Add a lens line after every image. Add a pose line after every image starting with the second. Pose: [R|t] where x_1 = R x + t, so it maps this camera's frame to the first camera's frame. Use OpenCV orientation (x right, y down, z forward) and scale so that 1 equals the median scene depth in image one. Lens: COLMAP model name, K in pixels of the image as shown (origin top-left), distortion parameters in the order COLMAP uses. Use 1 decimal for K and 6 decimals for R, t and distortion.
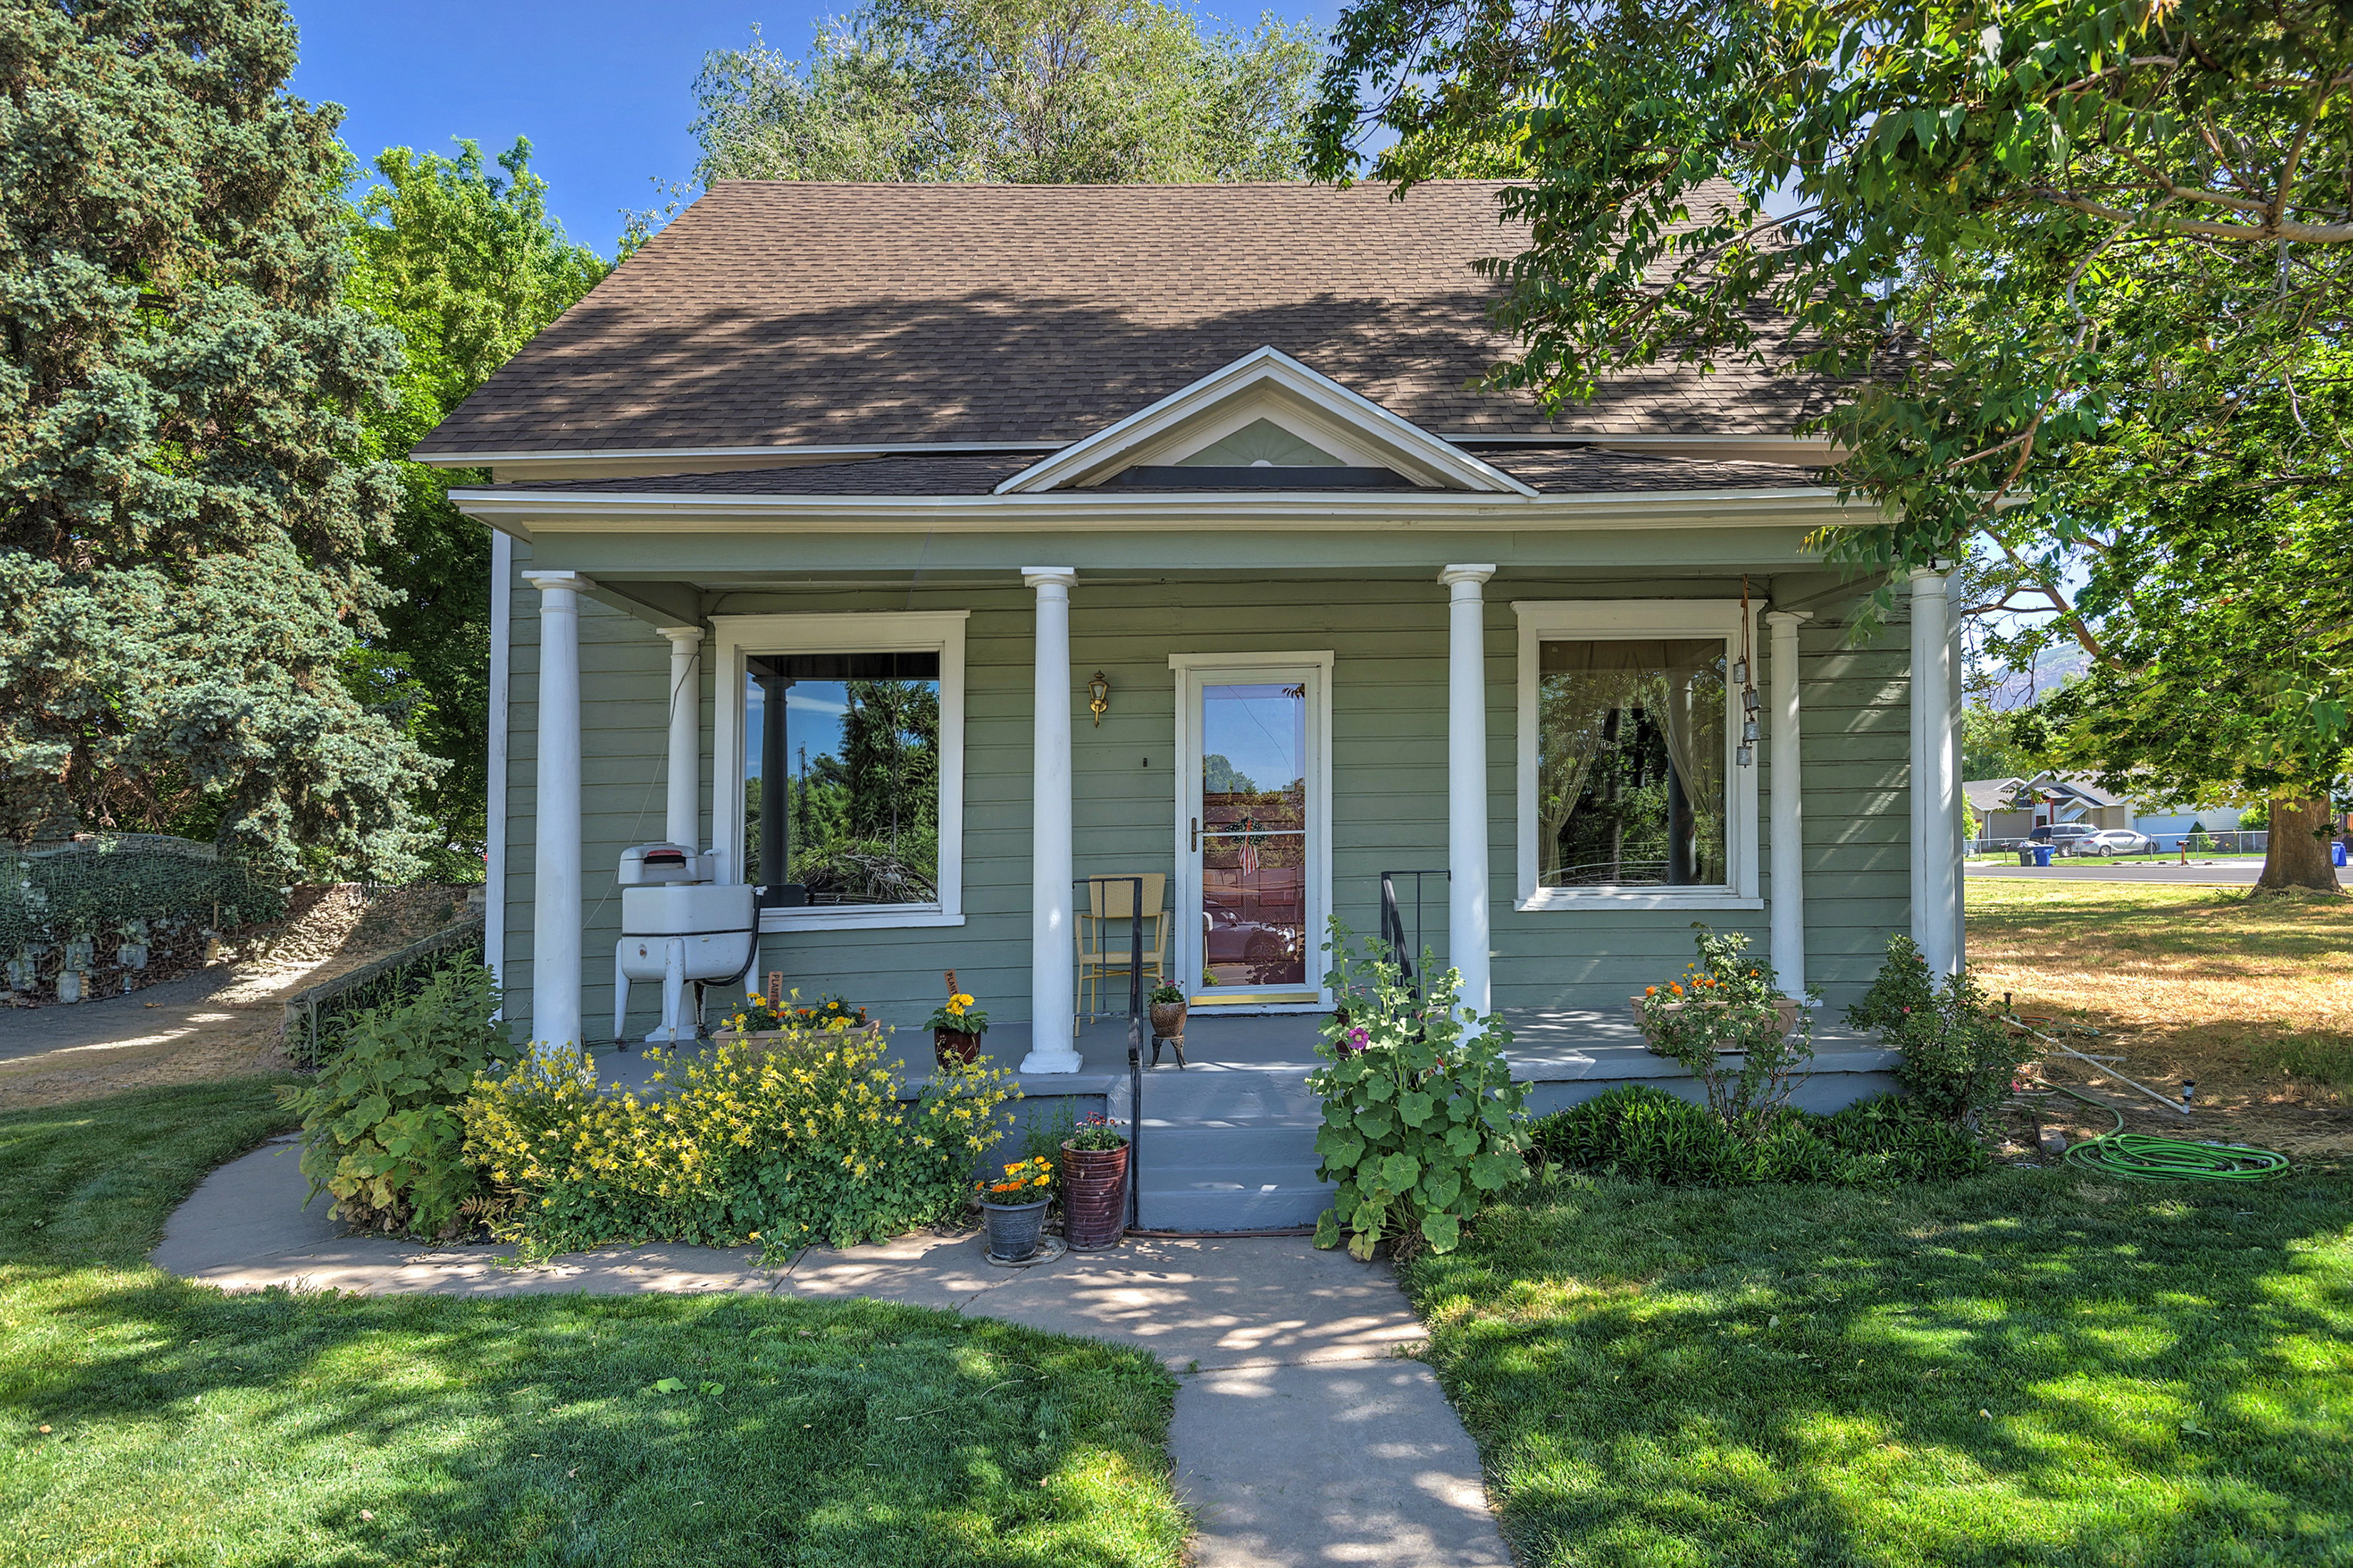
lens RADIAL K [[1302.2, 0, 1176.5], [0, 1302.2, 784.0], [0, 0, 1]] dist [-0.002766, -0.006472]
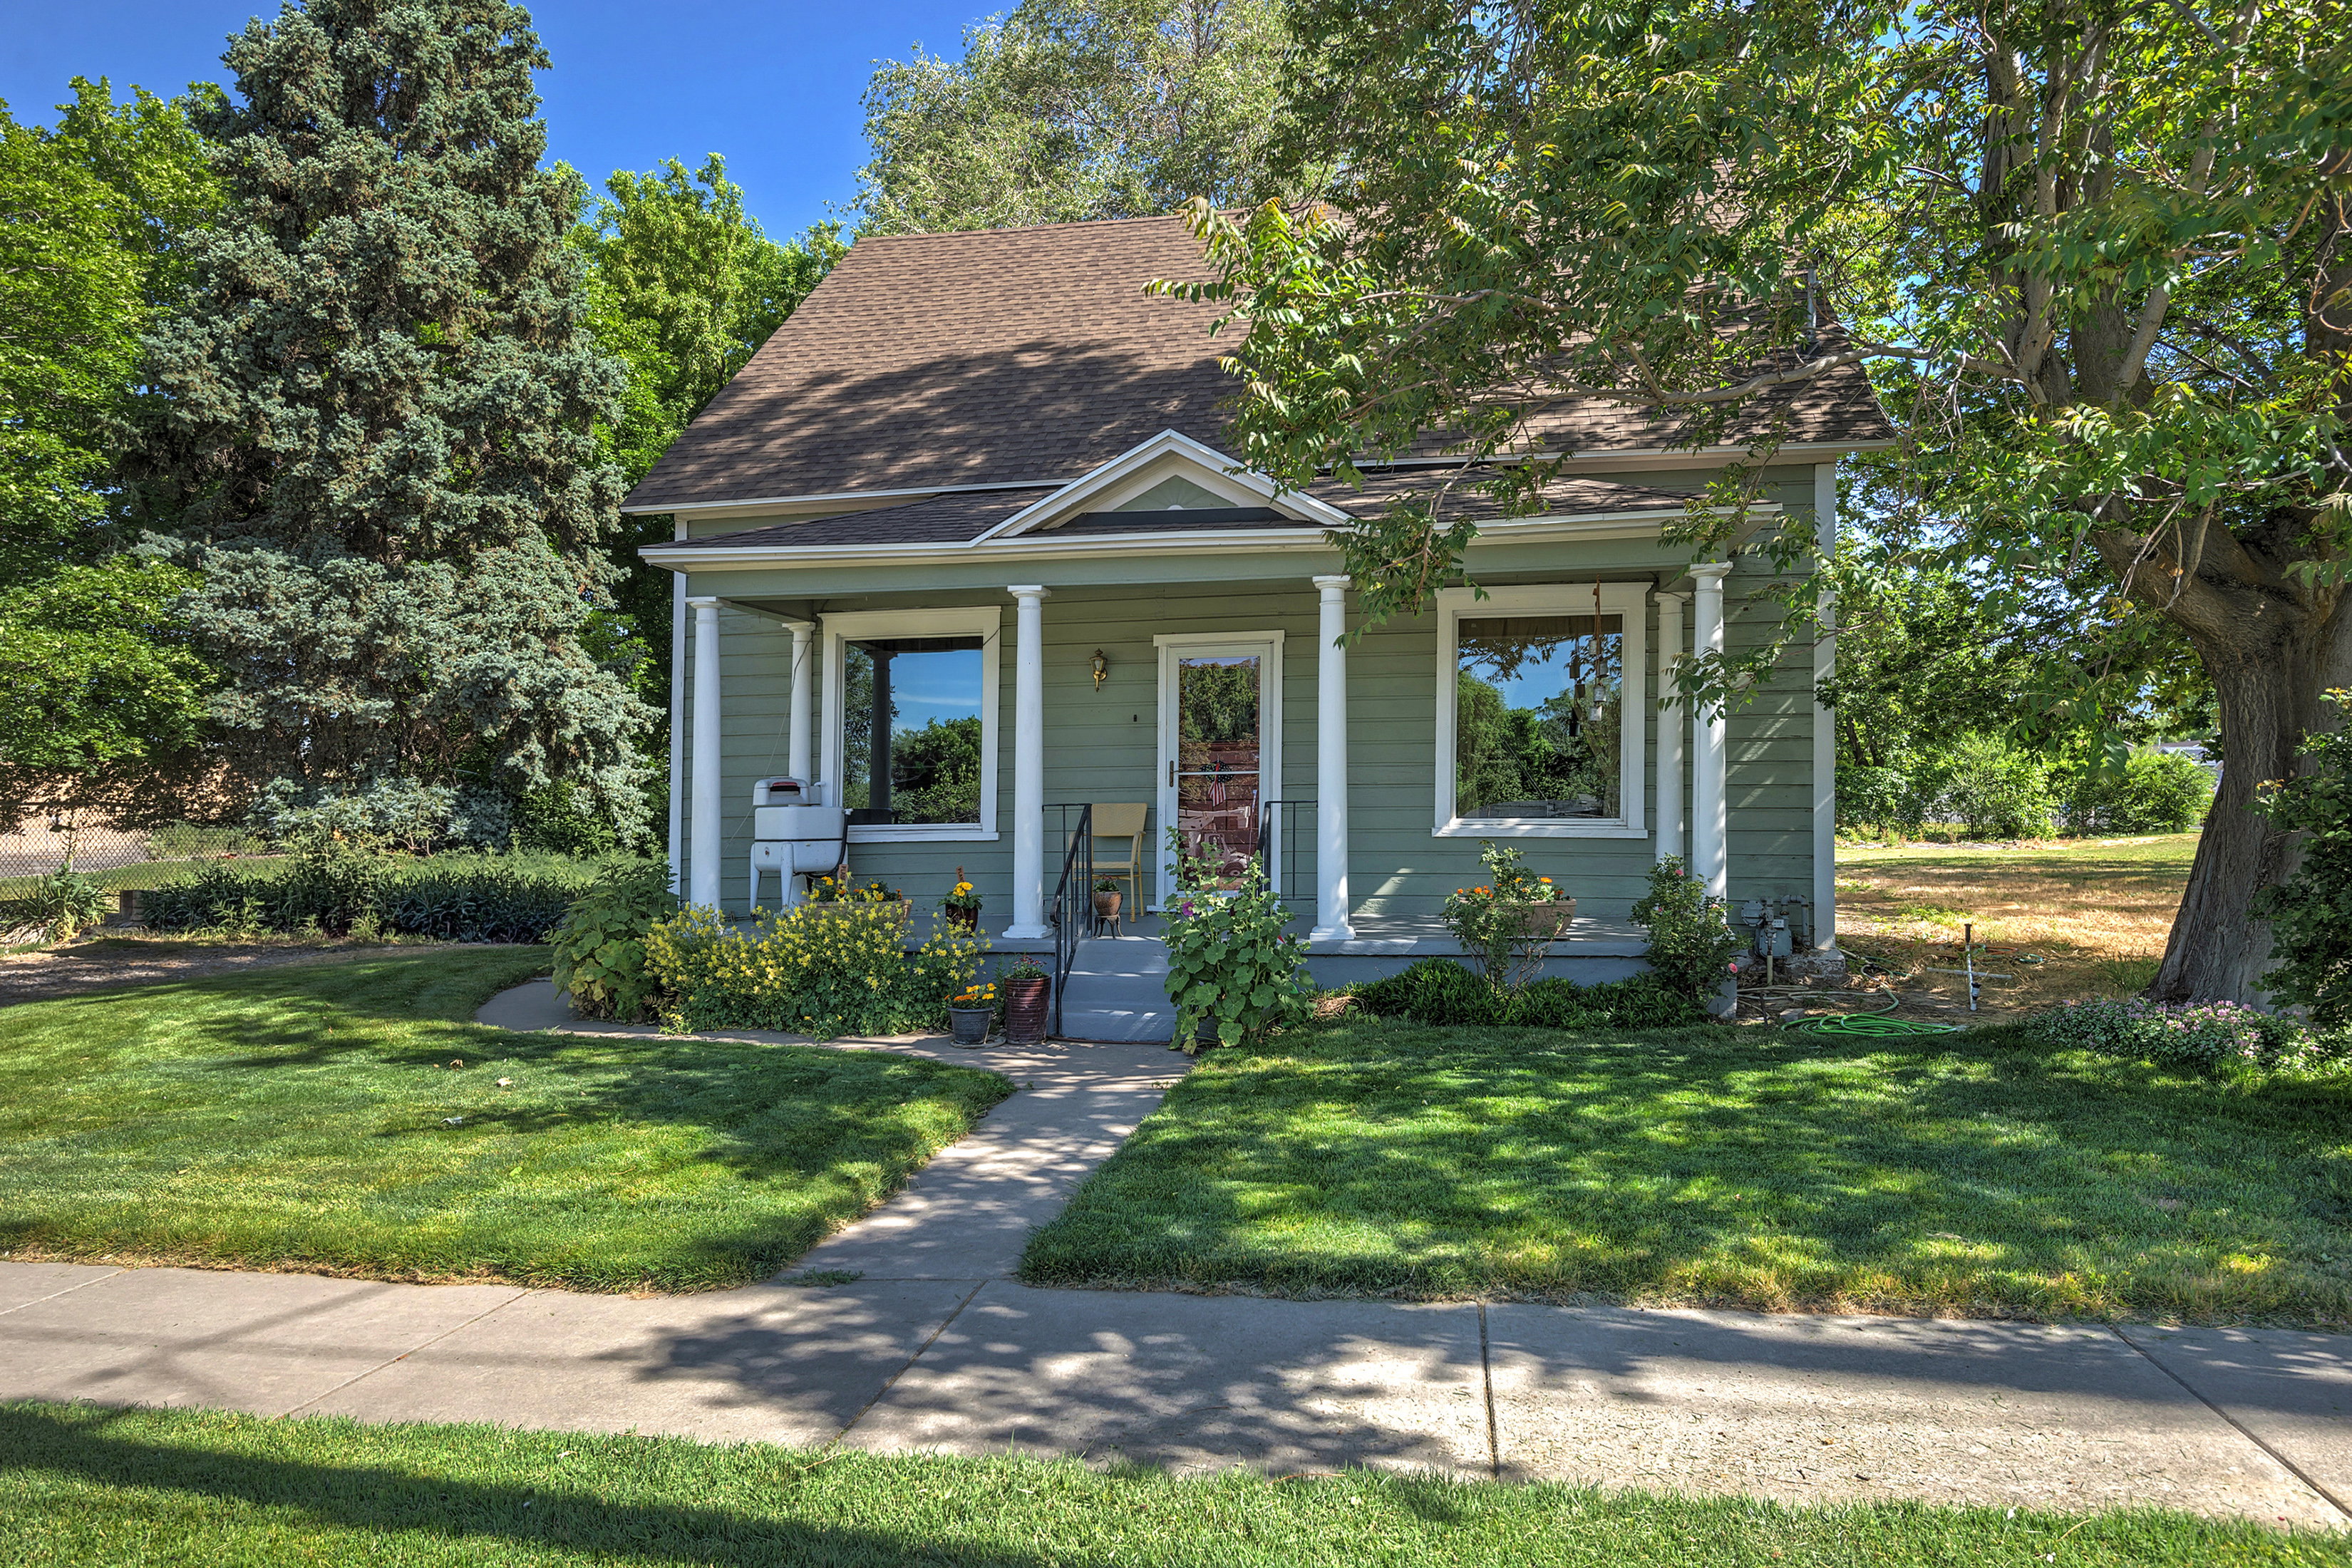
lens RADIAL K [[1462.8, 0, 1174.4], [0, 1462.8, 725.6], [0, 0, 1]] dist [-0.000910, -0.000802]
pose [[0.982186, 0.000800, -0.187912, 0.195194], [0.000131, 0.999988, 0.004938, -0.011178], [0.187913, -0.004875, 0.982174, -0.293369]]
